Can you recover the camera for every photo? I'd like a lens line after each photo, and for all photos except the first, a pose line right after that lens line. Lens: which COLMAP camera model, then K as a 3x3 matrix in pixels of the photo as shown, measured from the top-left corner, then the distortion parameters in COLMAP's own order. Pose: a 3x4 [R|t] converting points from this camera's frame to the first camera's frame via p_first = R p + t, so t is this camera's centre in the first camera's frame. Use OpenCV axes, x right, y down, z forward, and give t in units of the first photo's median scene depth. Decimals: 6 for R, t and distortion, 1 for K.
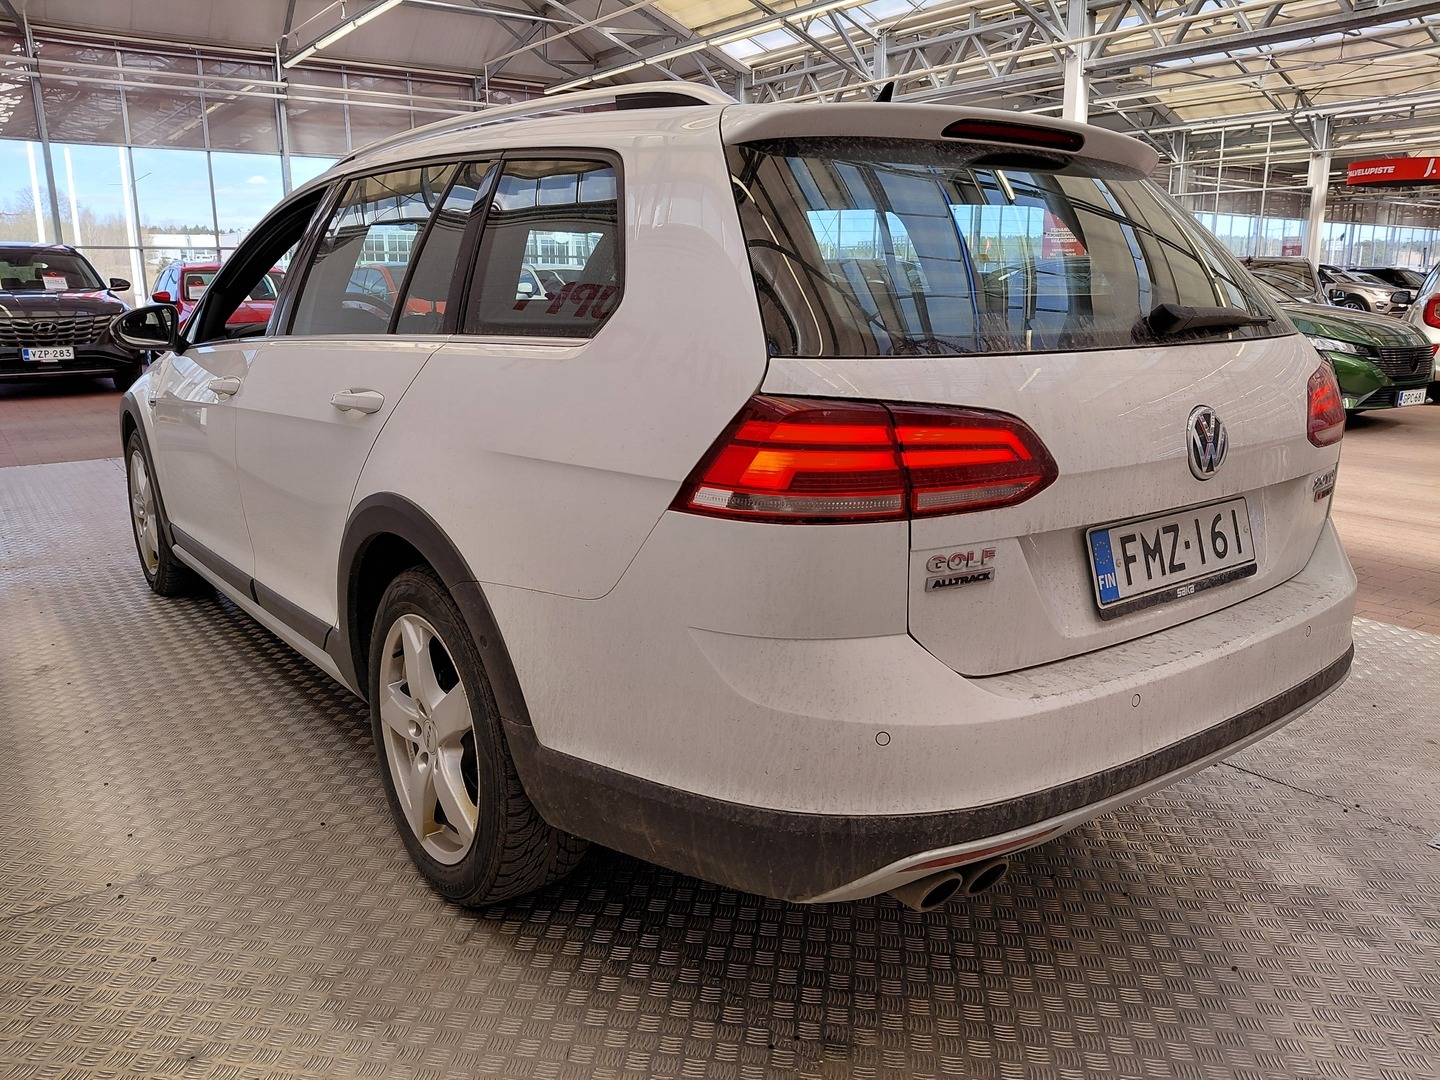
lens RADIAL K [[1076.6, 0, 721.7], [0, 1076.6, 431.5], [0, 0, 1]] dist [0.076581, -0.122012]
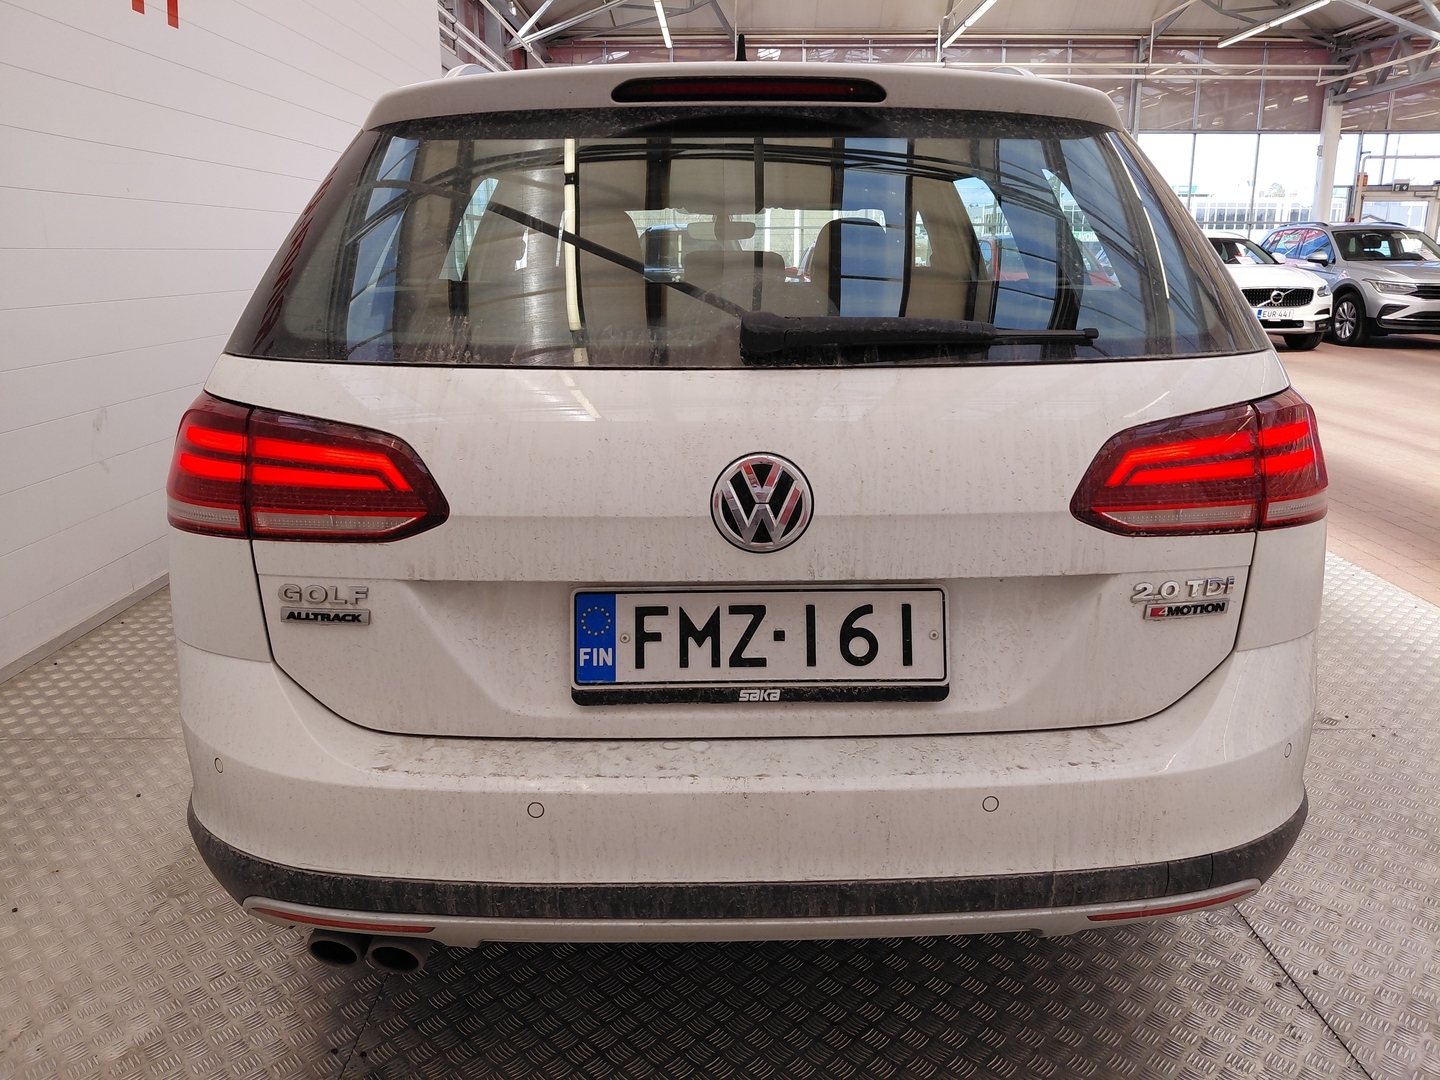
lens RADIAL K [[1076.6, 0, 721.7], [0, 1076.6, 431.5], [0, 0, 1]] dist [0.076581, -0.122012]
pose [[0.834645, 0.098975, -0.541822, 0.812900], [-0.085238, 0.995082, 0.050468, -0.072318], [0.544152, 0.004061, 0.838977, 0.367935]]
